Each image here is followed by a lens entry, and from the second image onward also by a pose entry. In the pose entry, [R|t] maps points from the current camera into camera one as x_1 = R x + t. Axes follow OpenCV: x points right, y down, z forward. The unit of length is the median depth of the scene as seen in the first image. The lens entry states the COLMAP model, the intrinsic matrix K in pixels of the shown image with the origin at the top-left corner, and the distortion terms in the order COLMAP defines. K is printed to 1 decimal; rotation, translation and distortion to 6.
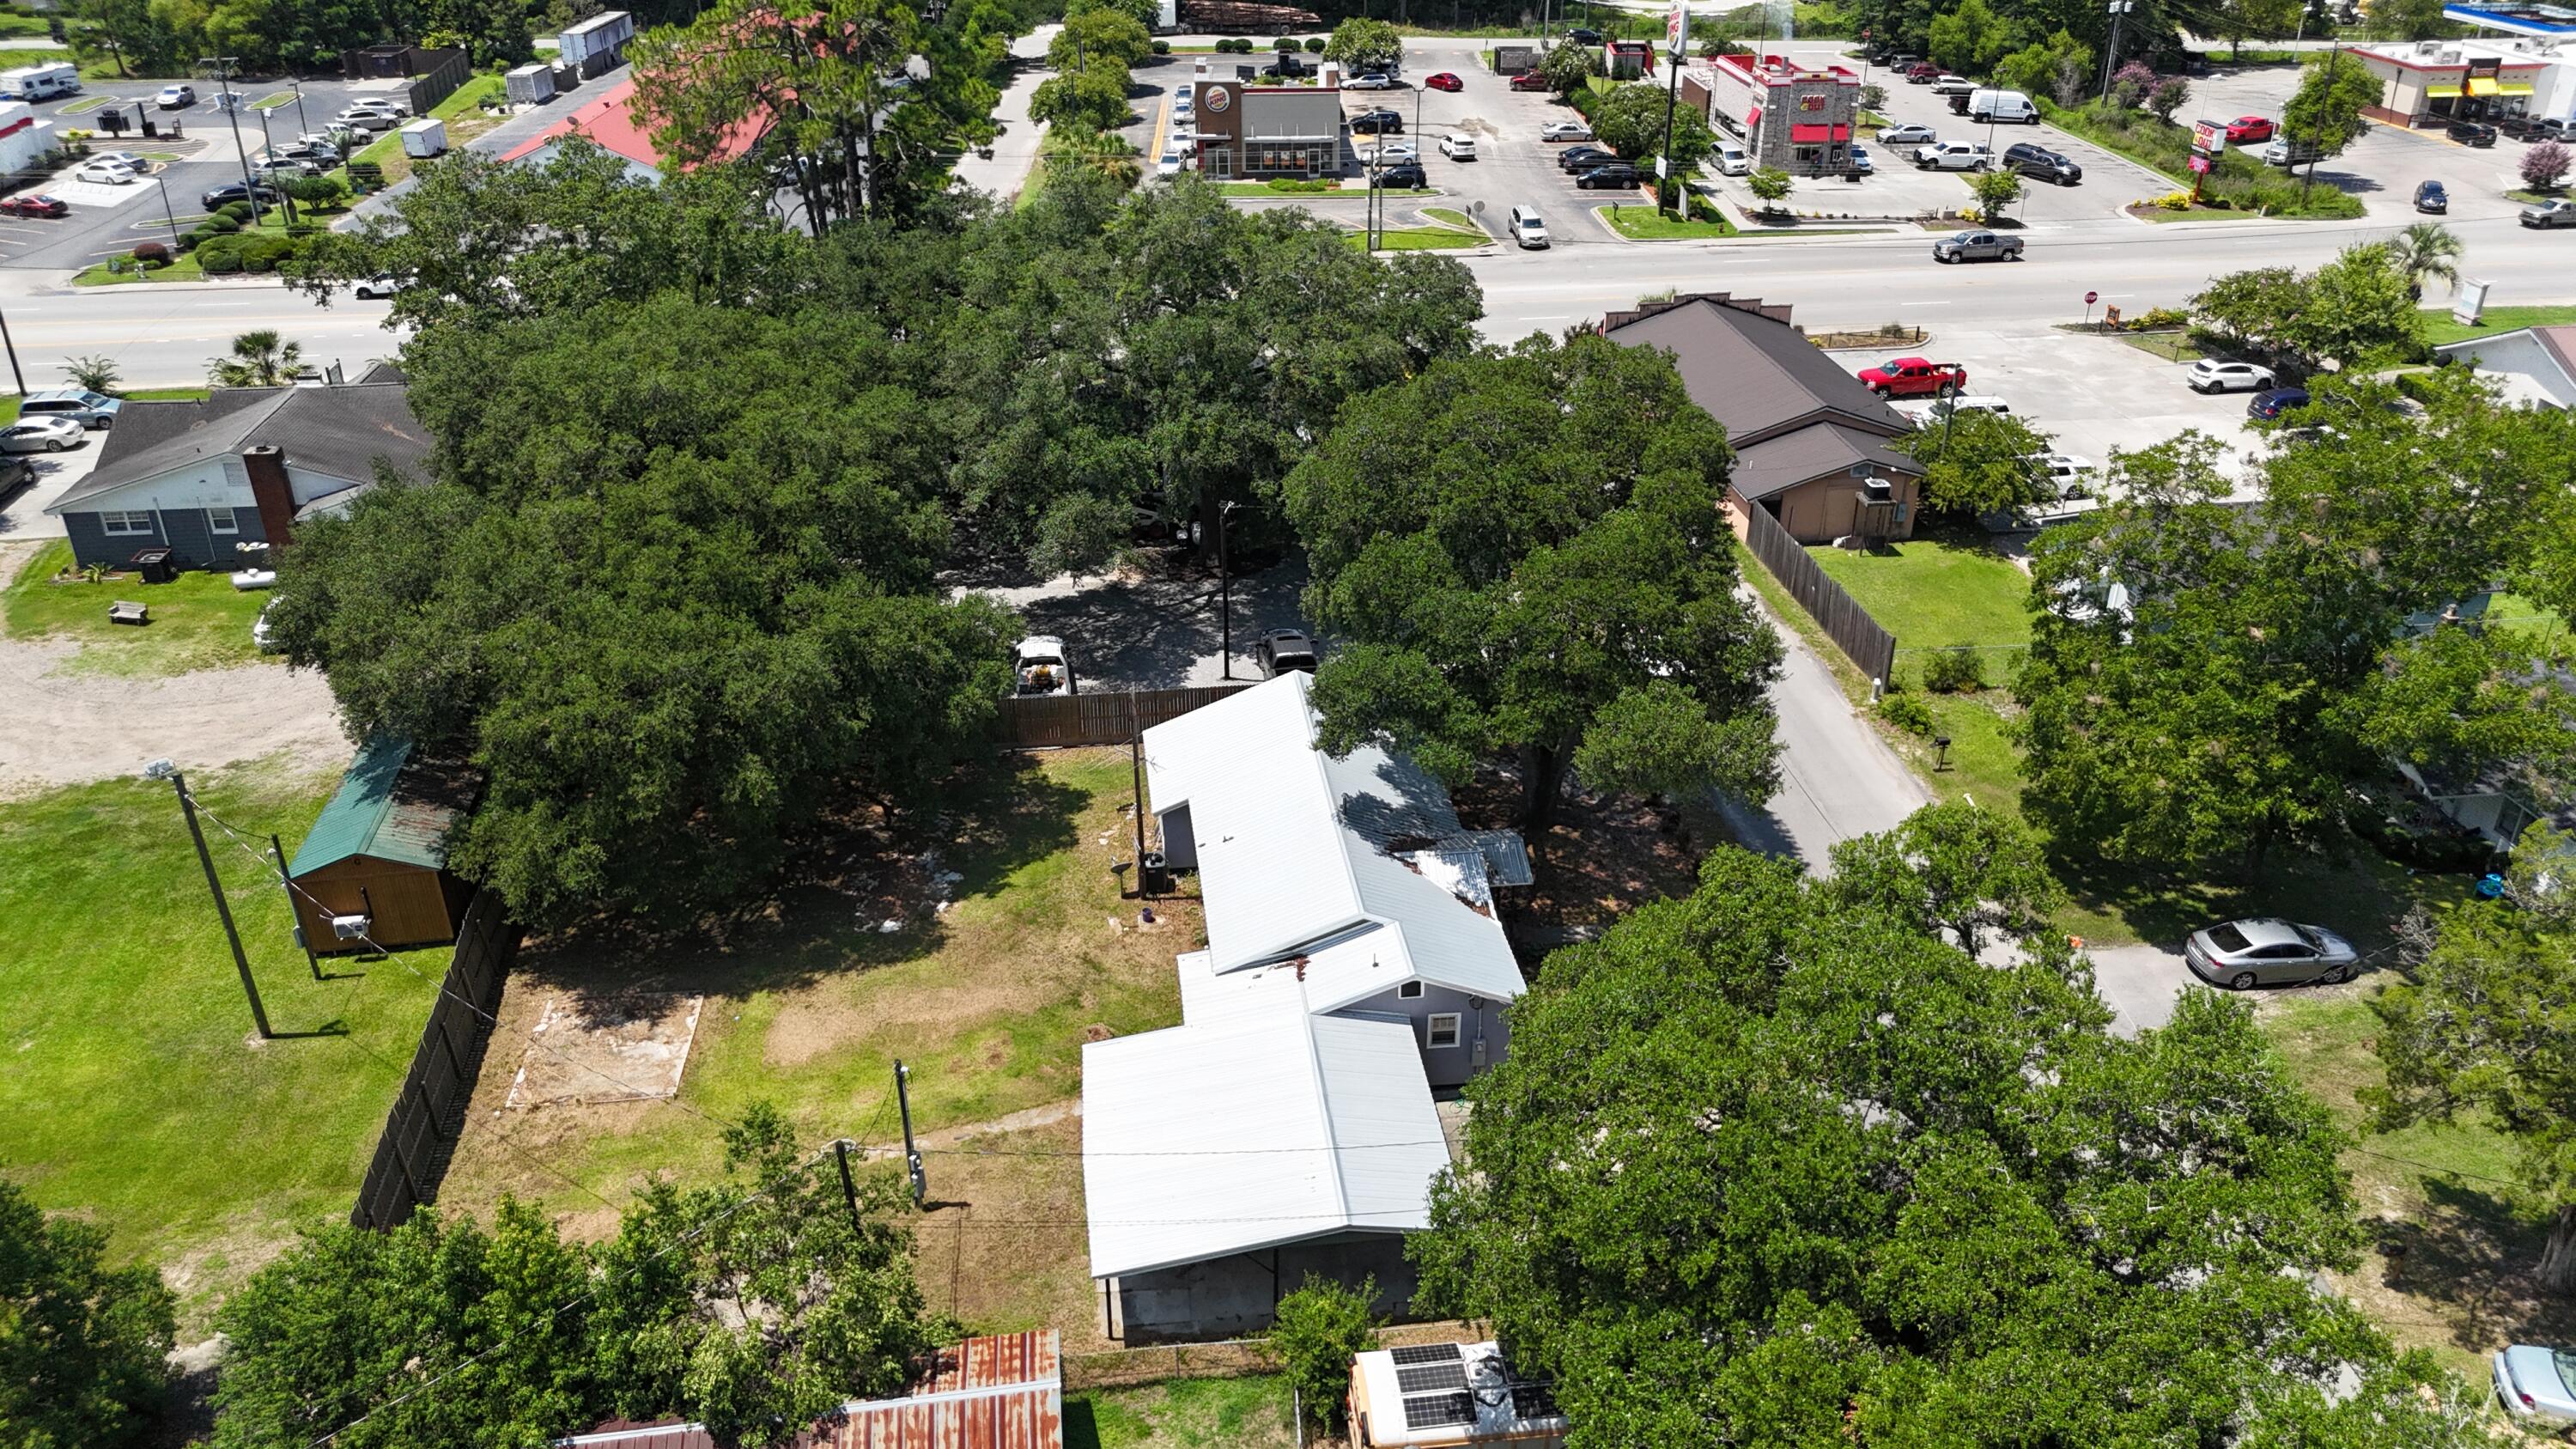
lens RADIAL K [[1894.6, 0, 1288.0], [0, 1894.6, 724.5], [0, 0, 1]] dist [0.055222, -0.037185]
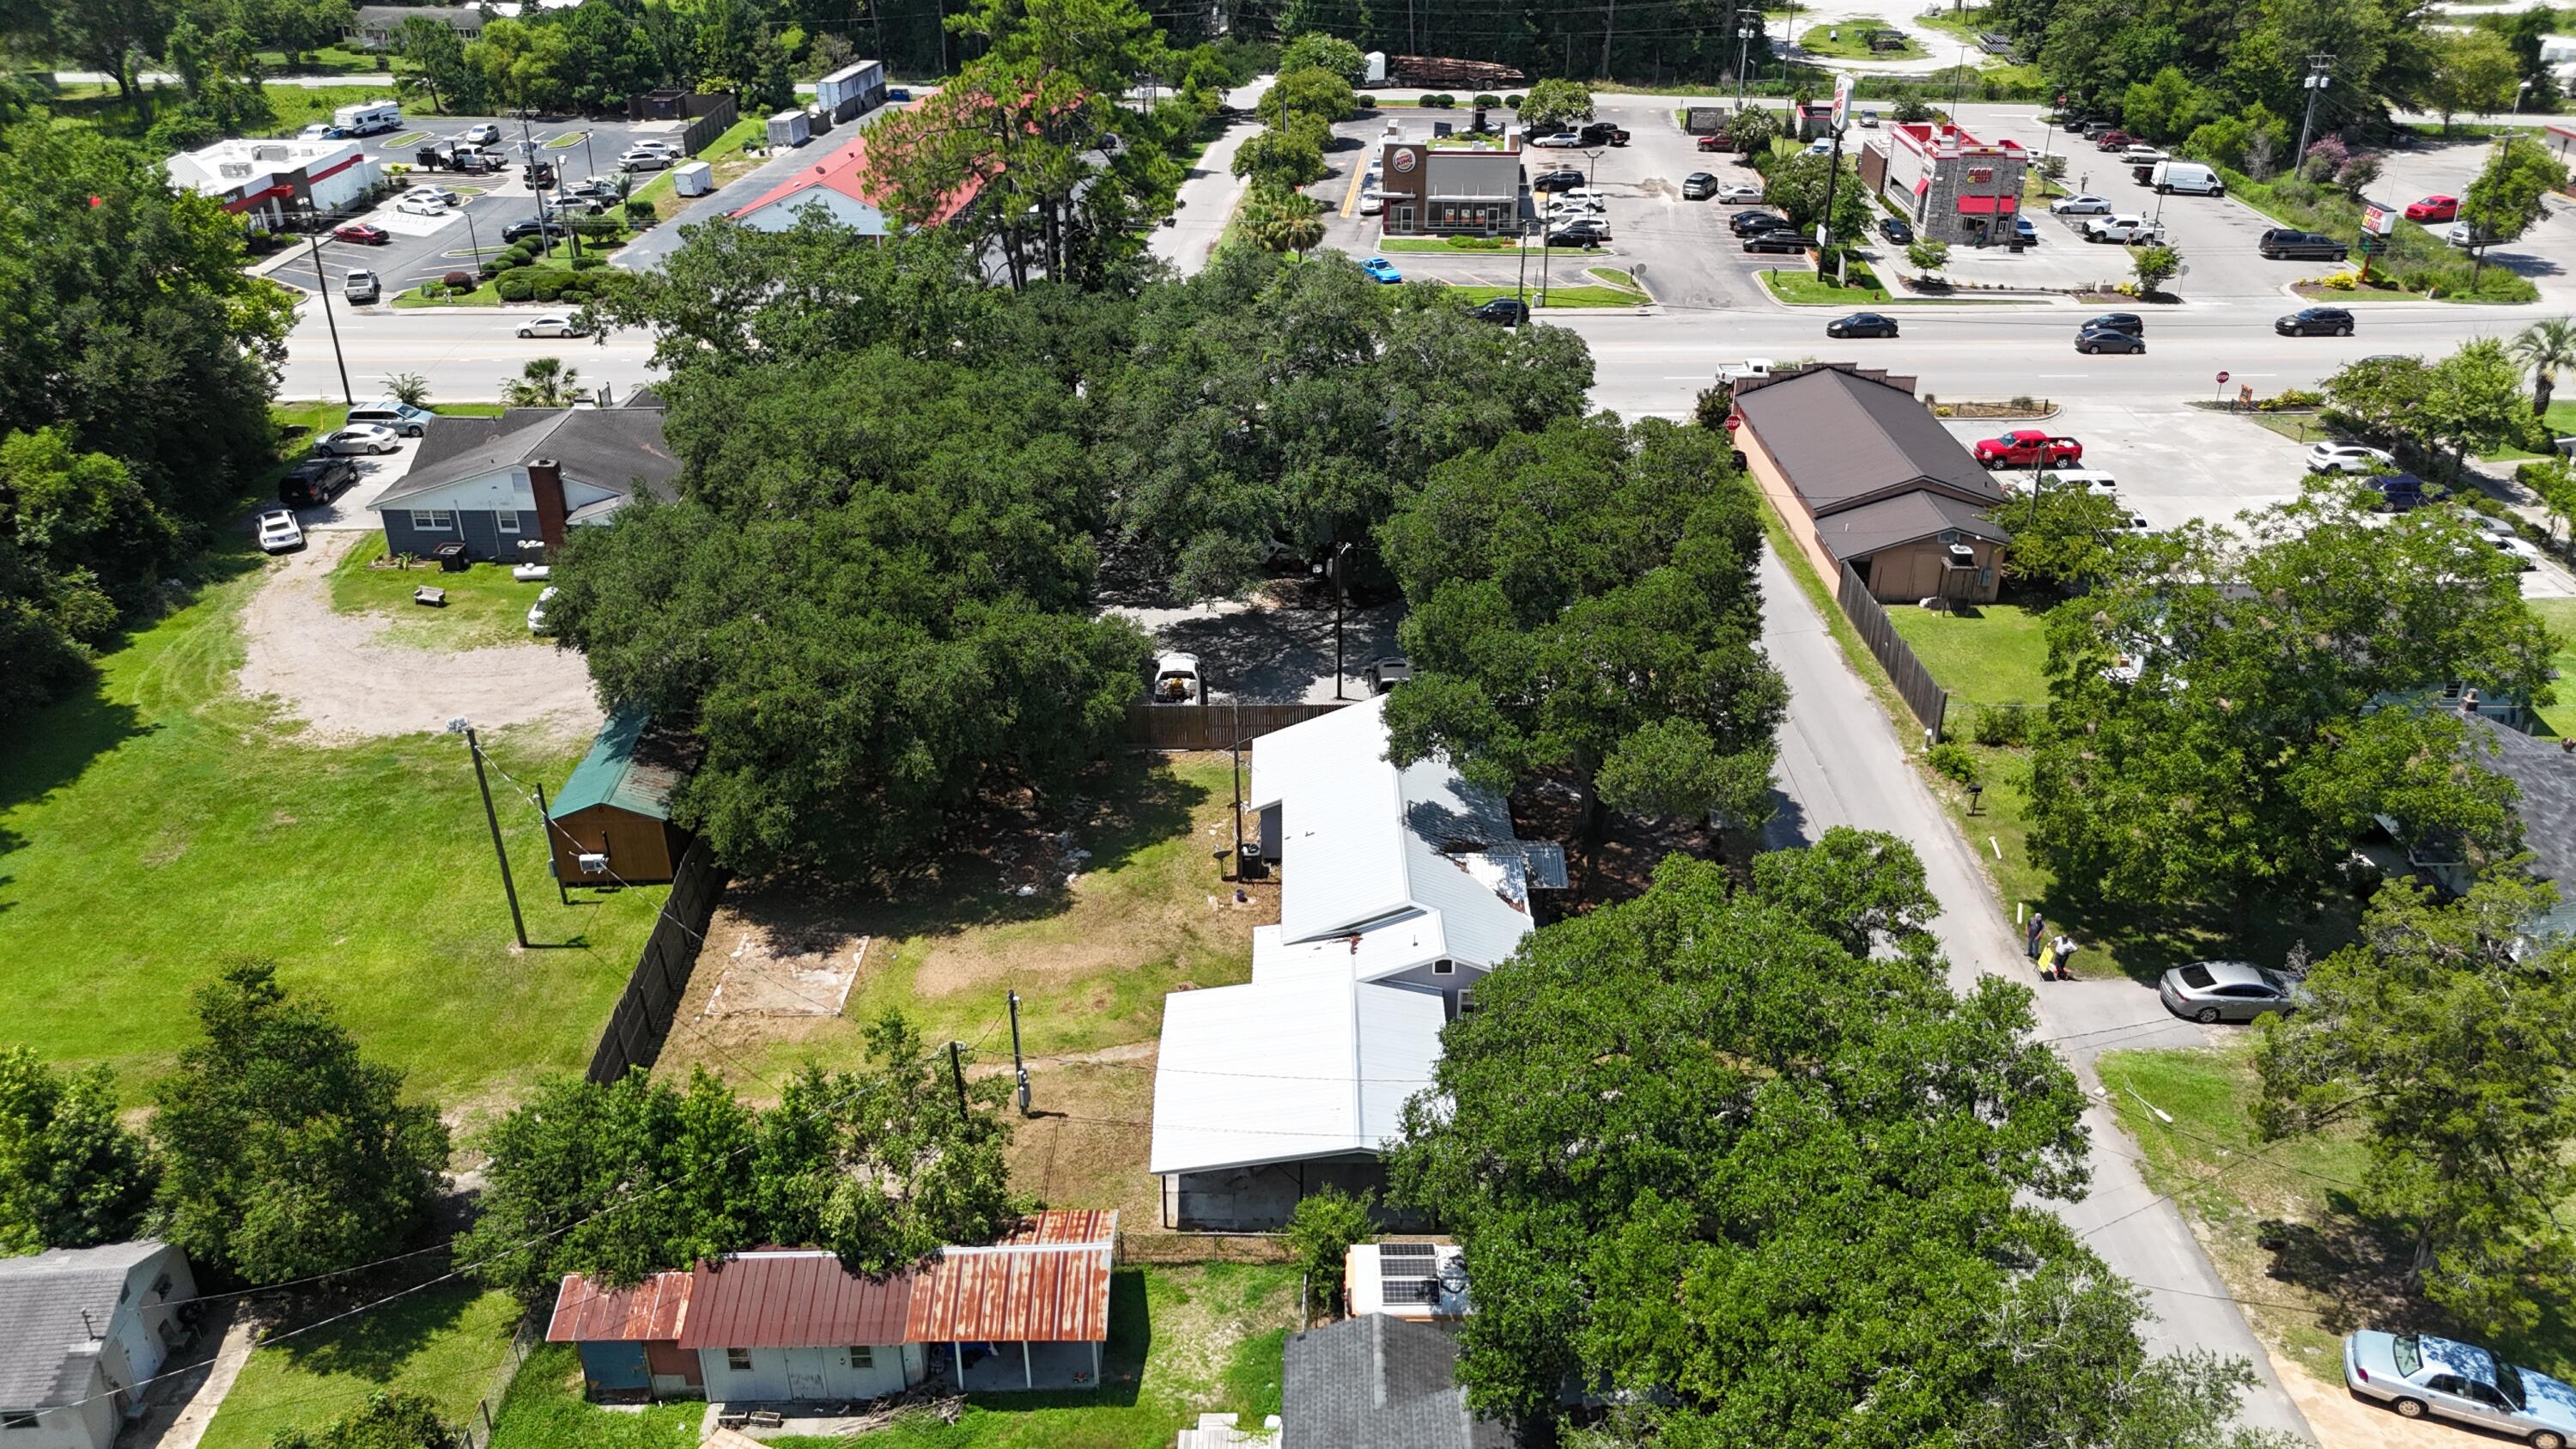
lens RADIAL K [[1888.2, 0, 1288.0], [0, 1888.2, 724.5], [0, 0, 1]] dist [0.064697, -0.050825]
pose [[0.992885, 0.053394, -0.106433, 0.074922], [-0.054760, 0.998450, -0.009947, 0.005369], [0.105737, 0.015705, 0.994270, -0.160710]]
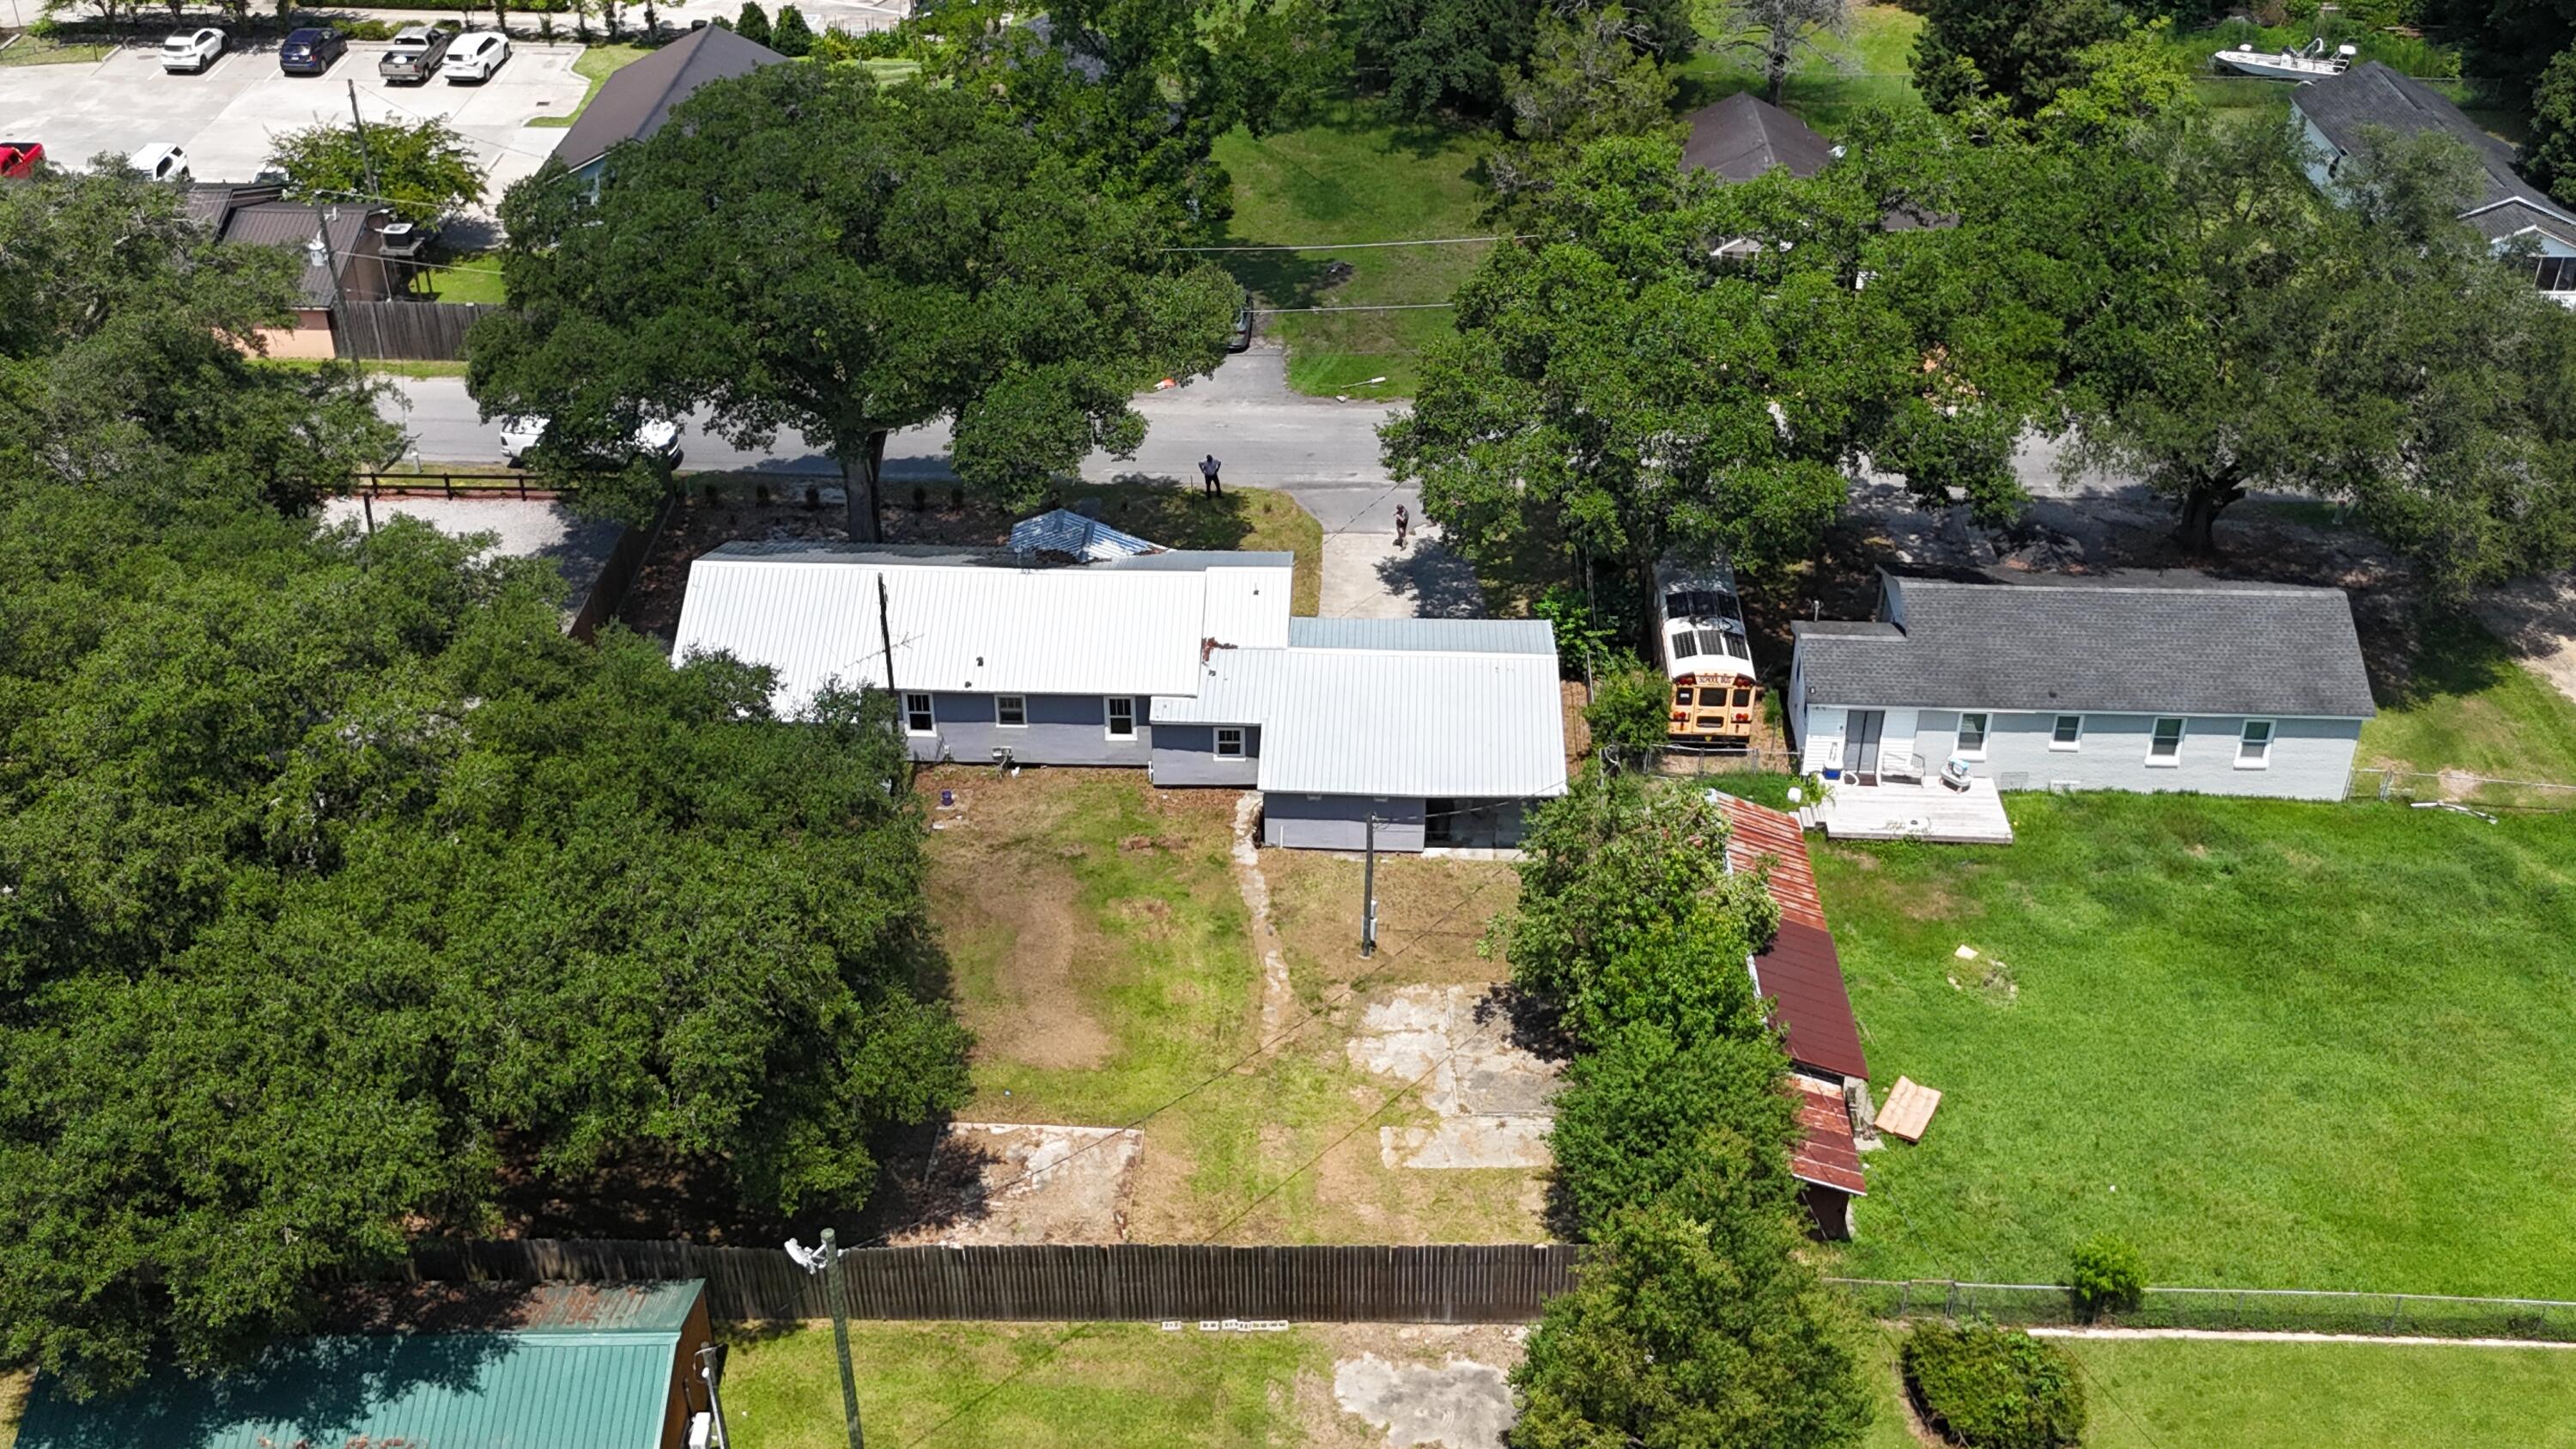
lens RADIAL K [[2499.1, 0, 1303.5], [0, 2499.1, 732.5], [0, 0, 1]] dist [0.091553, -0.017447]
pose [[0.146360, -0.534268, 0.832548, -1.057108], [0.459032, 0.782196, 0.421258, -0.359284], [-0.876281, 0.320511, 0.359728, 0.419626]]
